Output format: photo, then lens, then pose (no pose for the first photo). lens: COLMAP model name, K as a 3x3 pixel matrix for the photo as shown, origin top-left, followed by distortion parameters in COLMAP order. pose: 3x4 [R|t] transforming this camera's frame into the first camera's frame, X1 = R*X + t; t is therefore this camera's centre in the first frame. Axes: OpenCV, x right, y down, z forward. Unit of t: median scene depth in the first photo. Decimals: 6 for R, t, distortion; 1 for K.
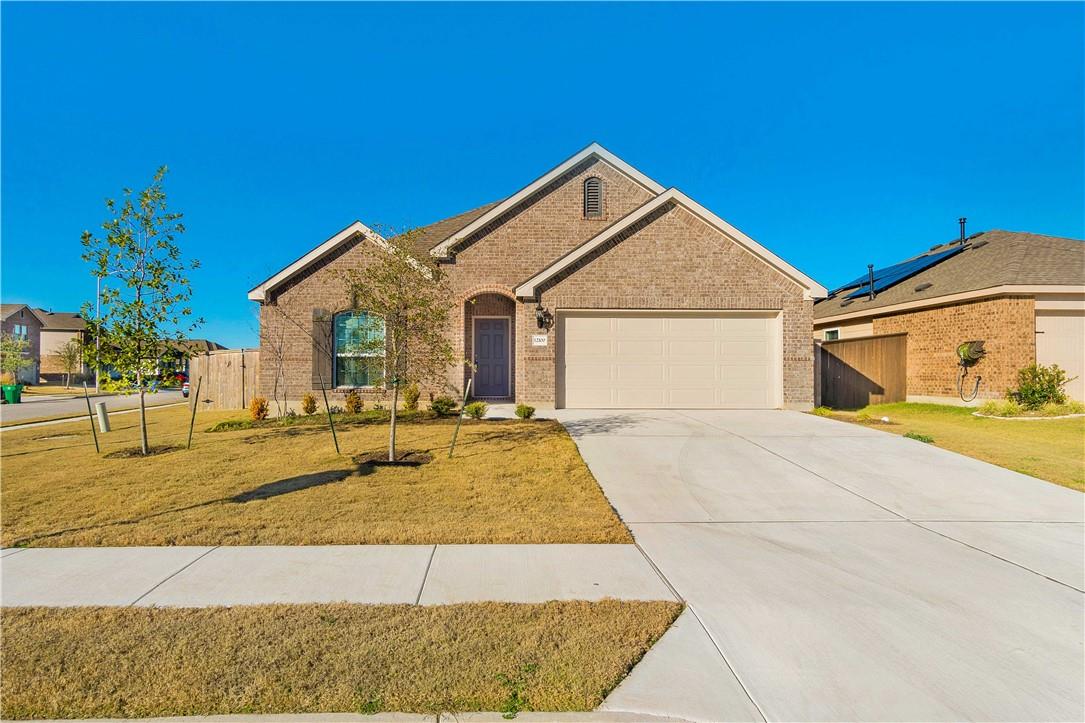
lens RADIAL K [[580.2, 0, 538.5], [0, 580.2, 369.7], [0, 0, 1]] dist [0.004293, 0.000405]
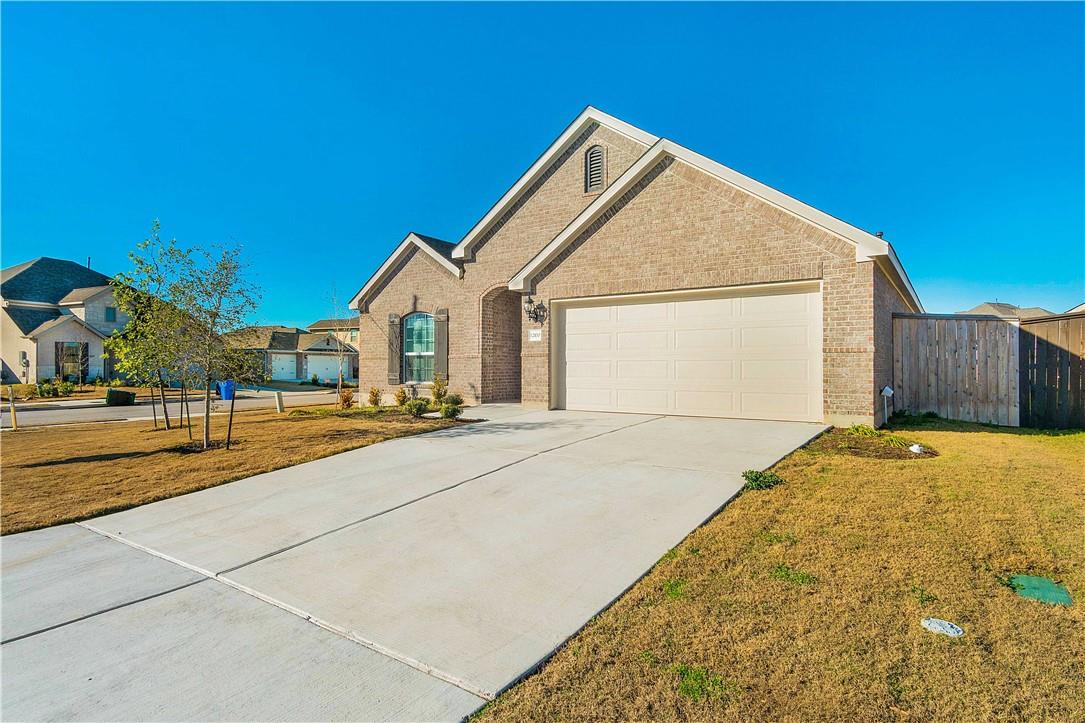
lens RADIAL K [[585.7, 0, 541.3], [0, 585.7, 360.0], [0, 0, 1]] dist [0.005323, 0.000277]
pose [[0.812770, -0.008525, -0.582522, 0.553158], [0.007433, 0.999963, -0.004263, -0.007083], [0.582537, -0.000865, 0.812804, 0.243078]]
